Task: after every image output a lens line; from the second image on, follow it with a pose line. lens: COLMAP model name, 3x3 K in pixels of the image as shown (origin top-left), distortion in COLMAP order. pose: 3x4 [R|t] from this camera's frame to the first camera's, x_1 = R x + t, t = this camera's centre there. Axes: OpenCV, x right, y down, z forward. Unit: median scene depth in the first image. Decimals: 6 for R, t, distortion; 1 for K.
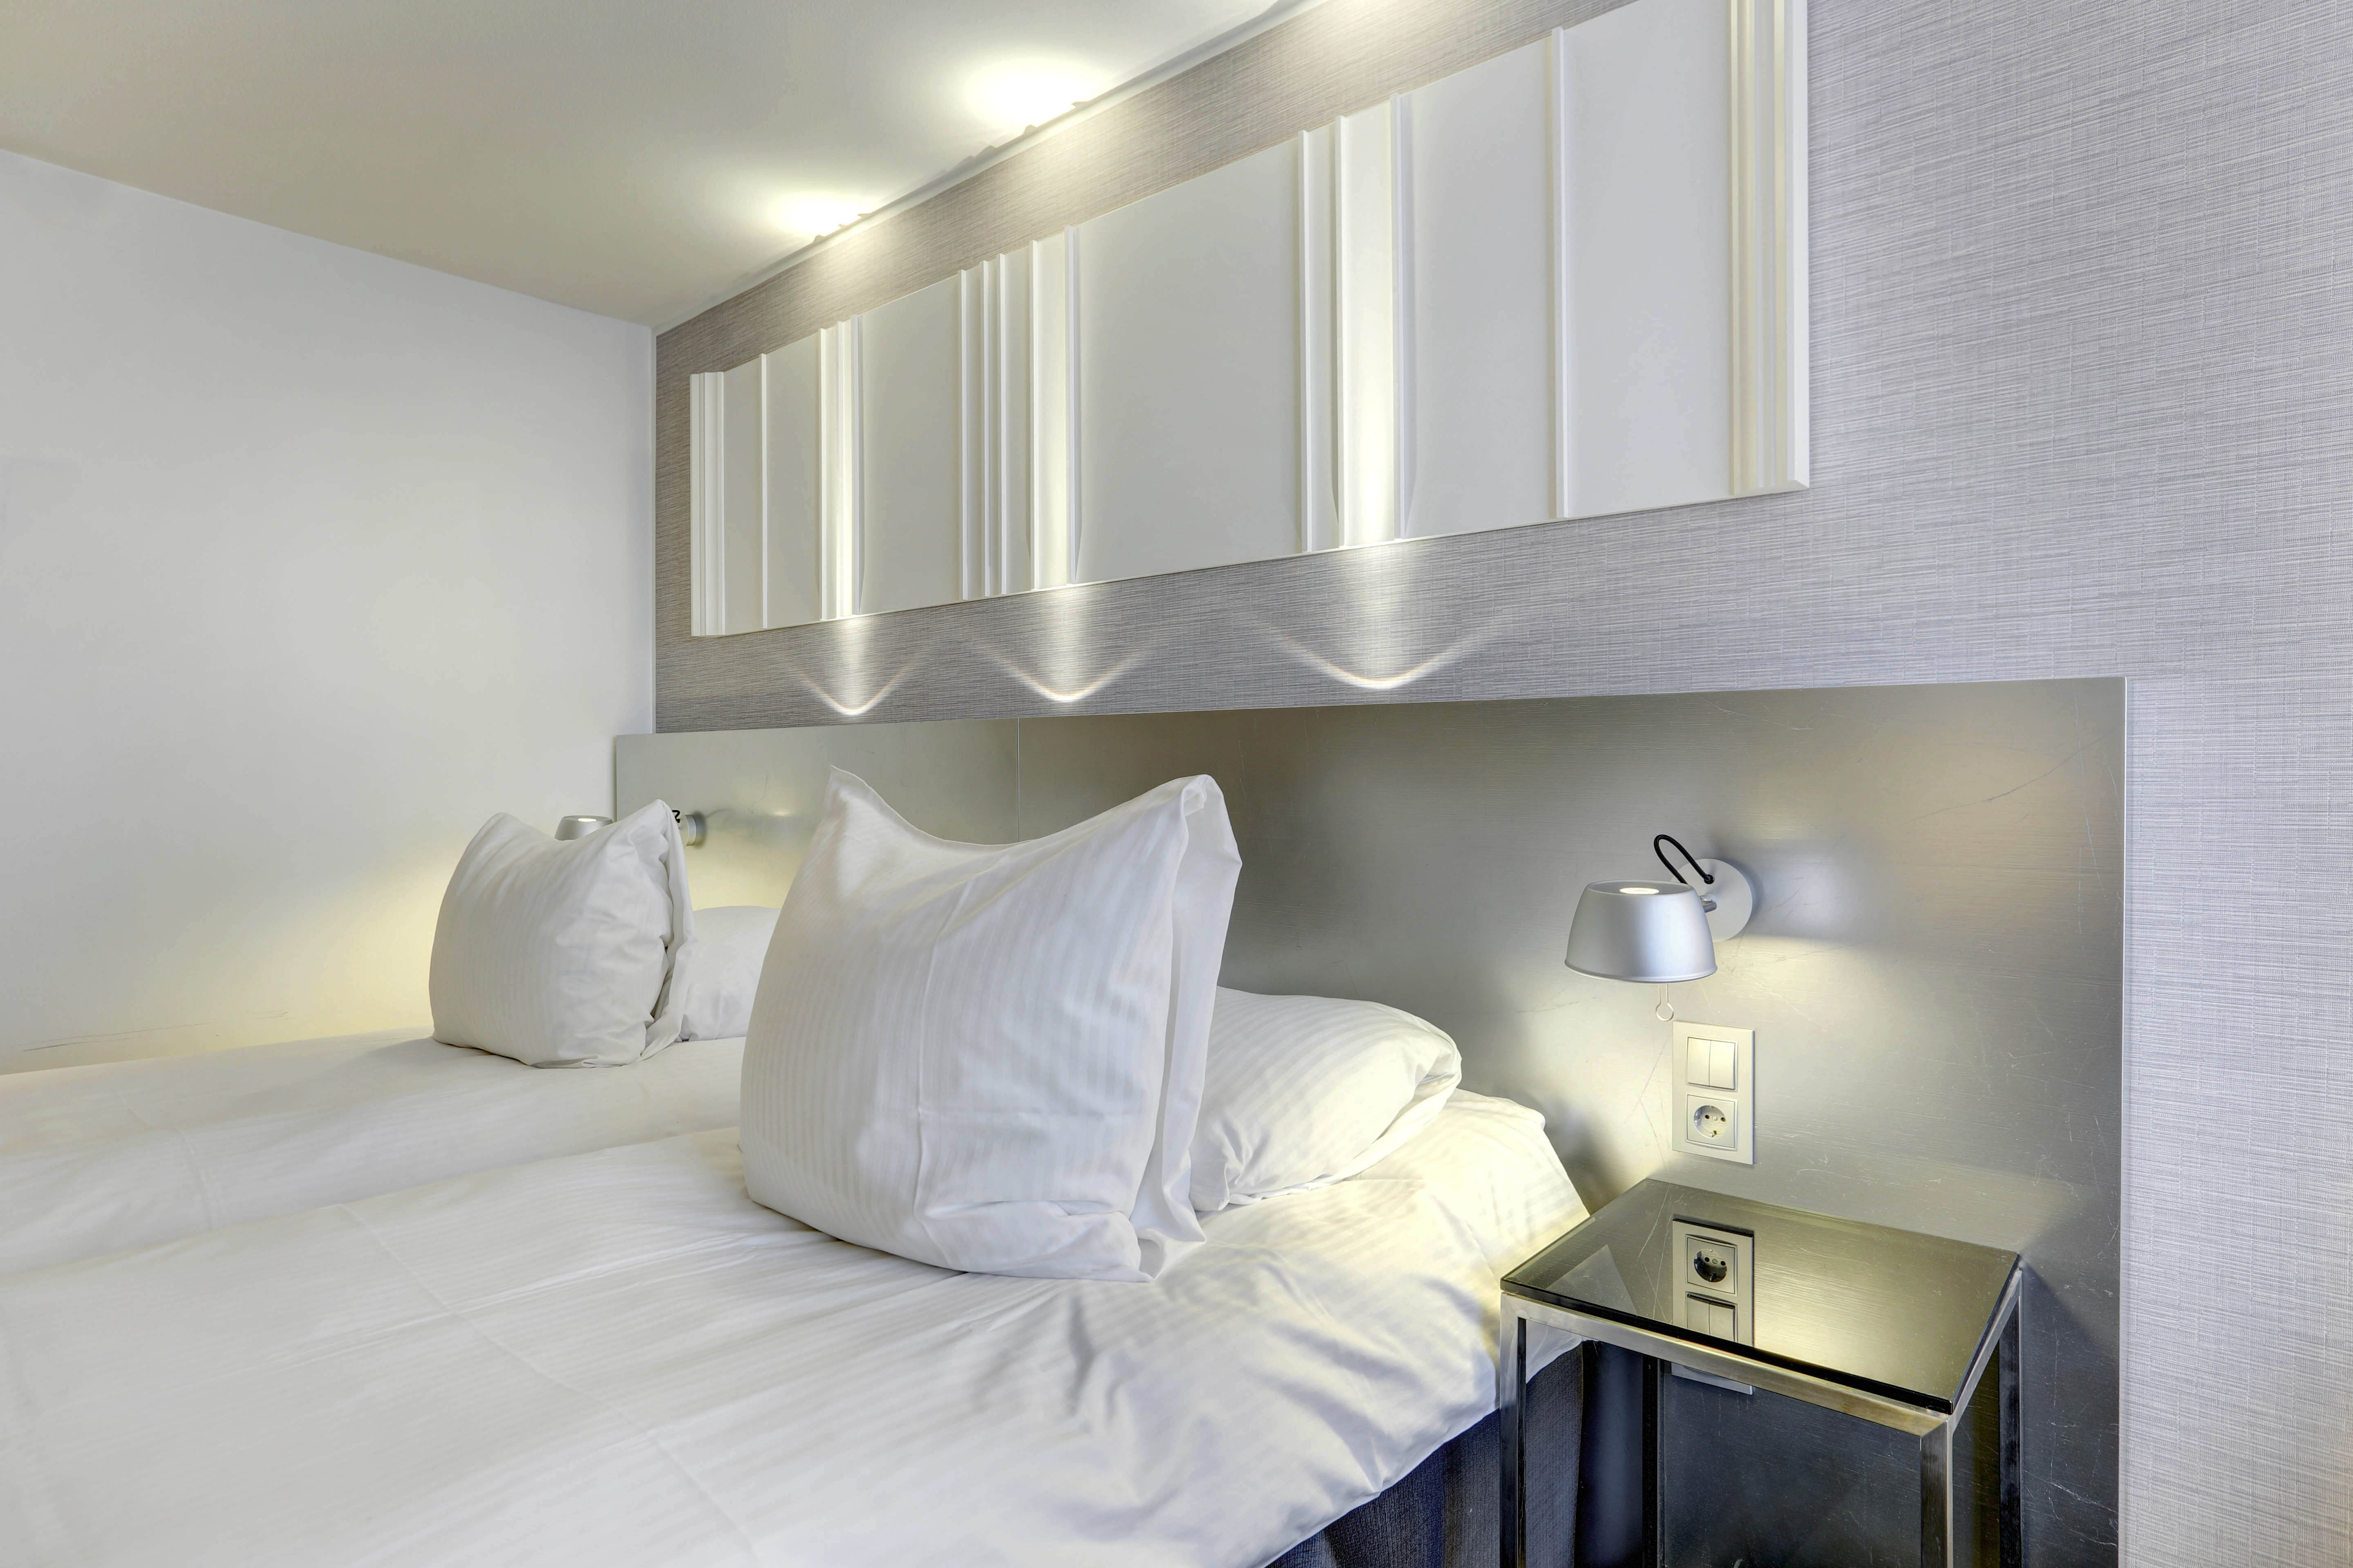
lens RADIAL K [[1273.1, 0, 1177.6], [0, 1273.1, 767.6], [0, 0, 1]] dist [-0.006701, -0.000416]
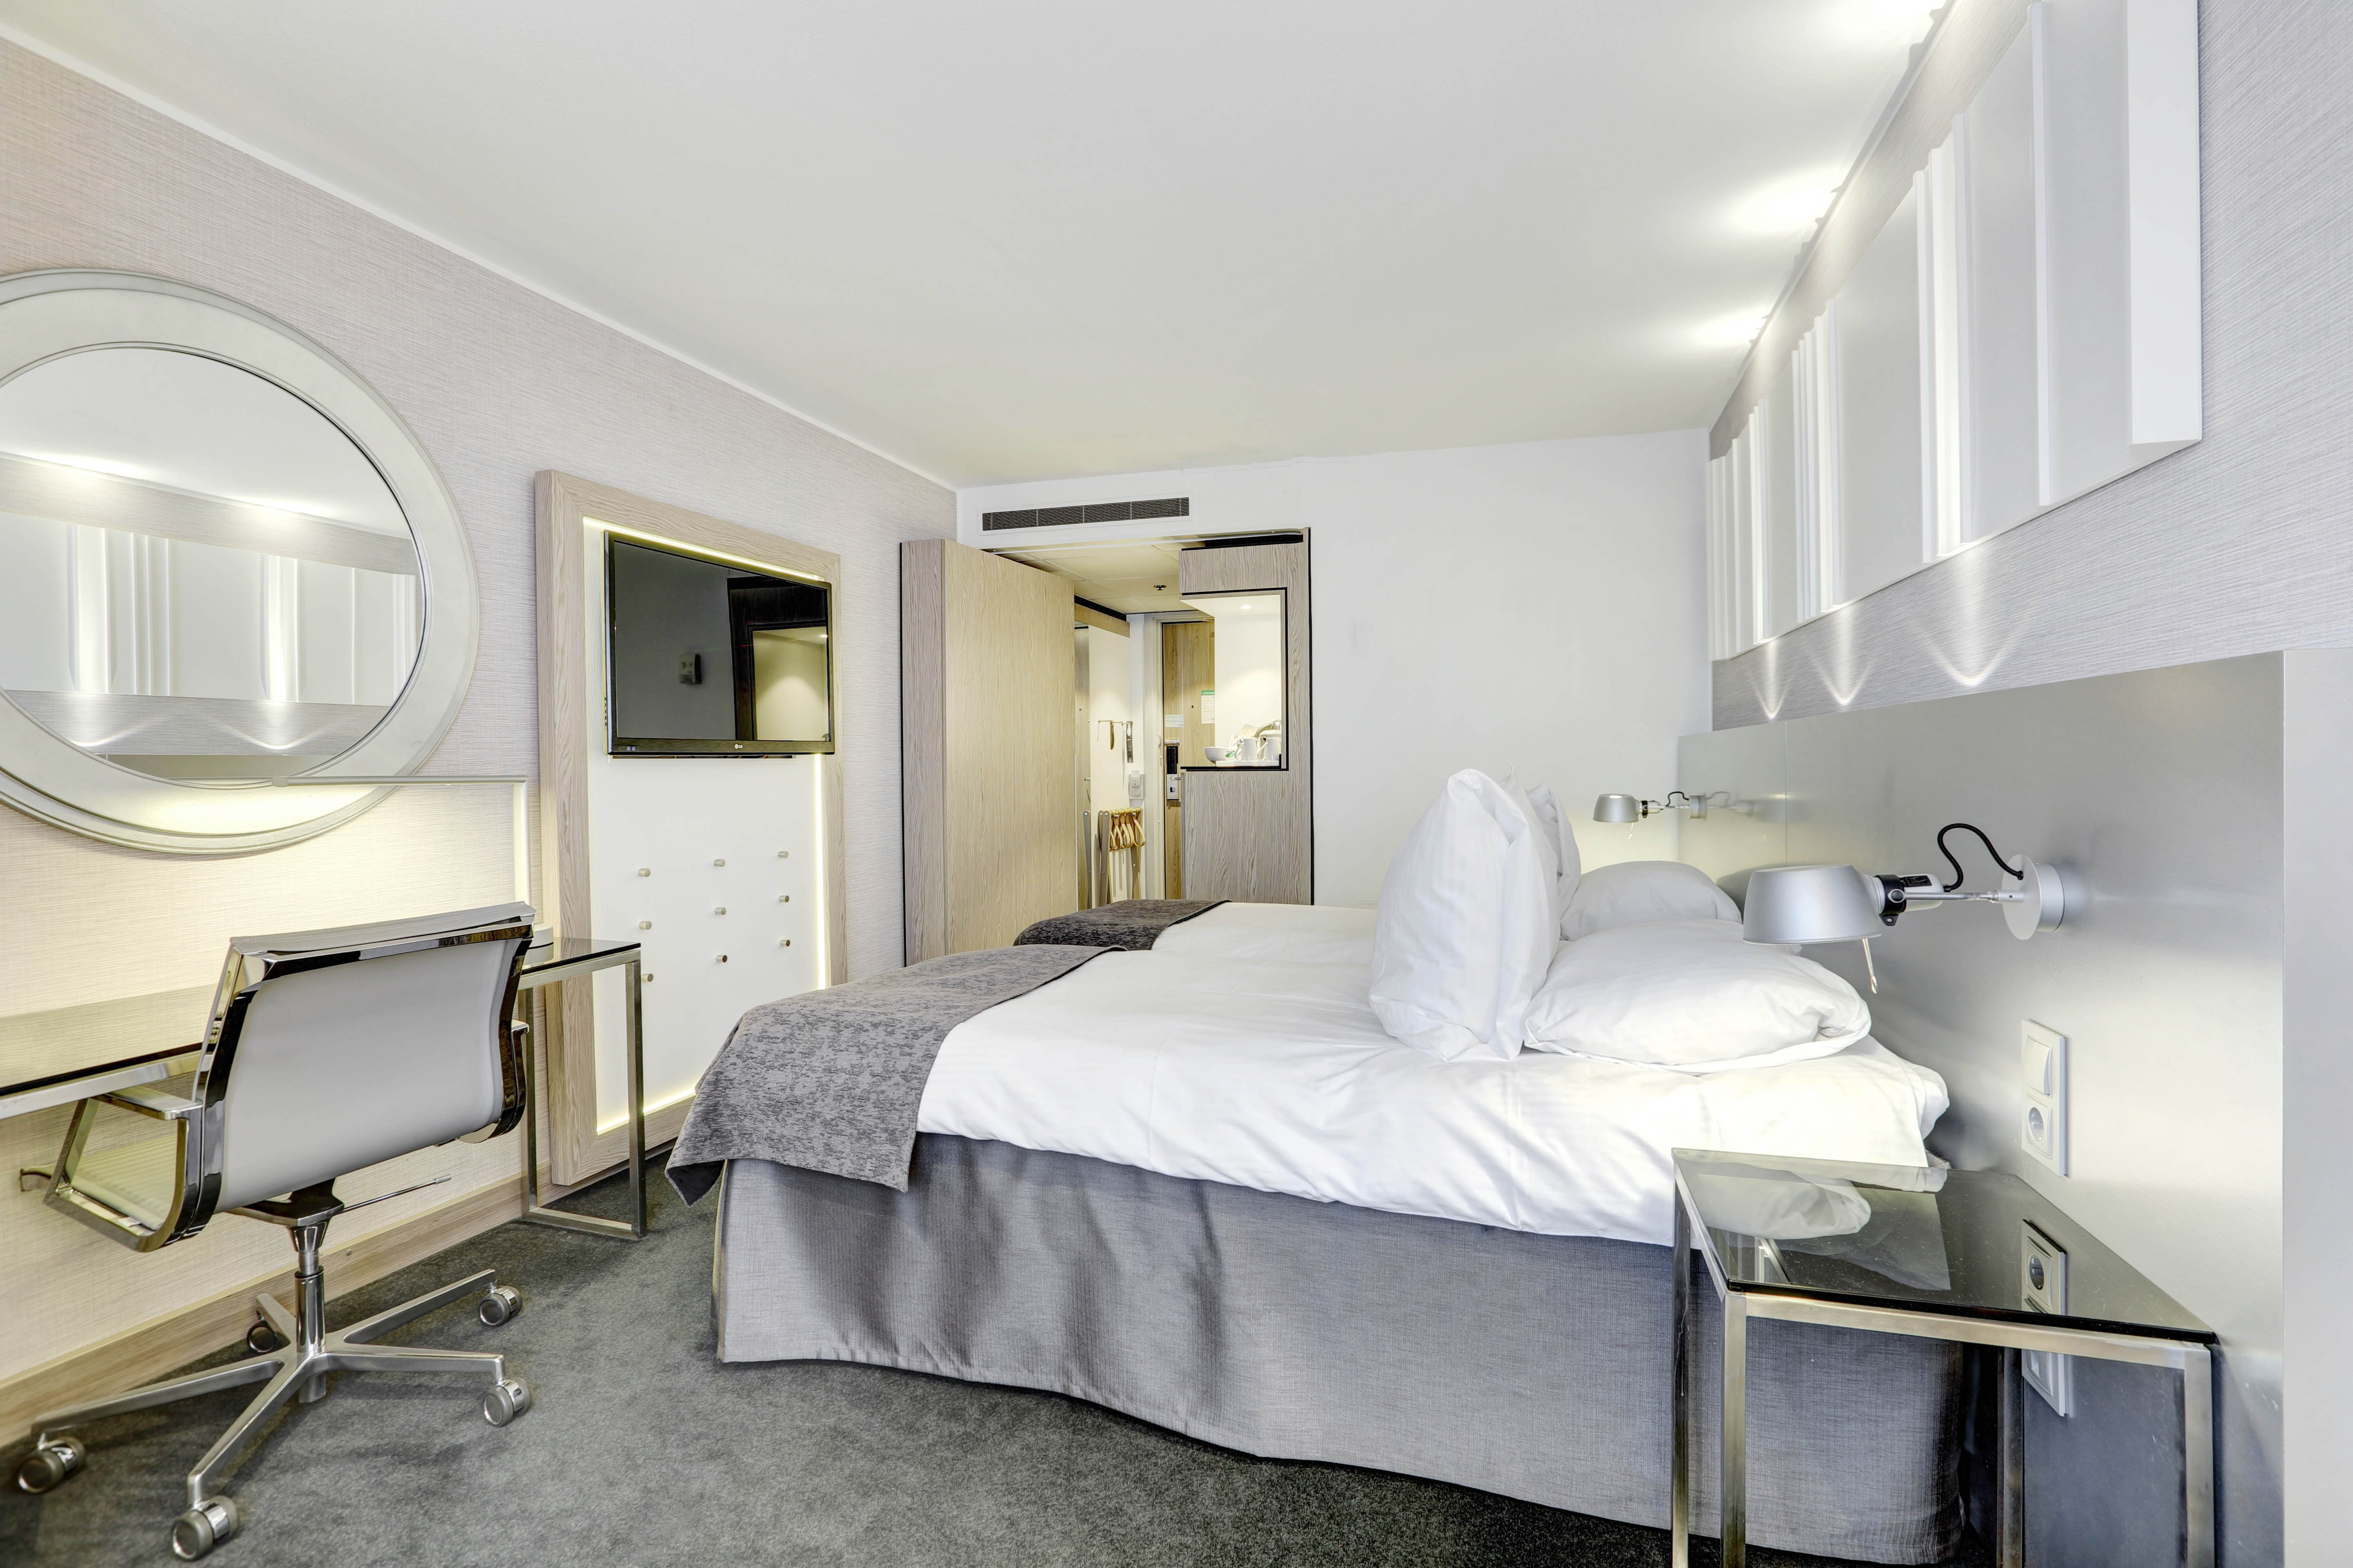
lens RADIAL K [[1094.3, 0, 1178.1], [0, 1094.3, 778.2], [0, 0, 1]] dist [0.001160, 0.000372]
pose [[0.403841, 0.013250, -0.914733, 0.809397], [0.003799, 0.999862, 0.016160, -0.003282], [0.914821, -0.010001, 0.403735, 0.053321]]
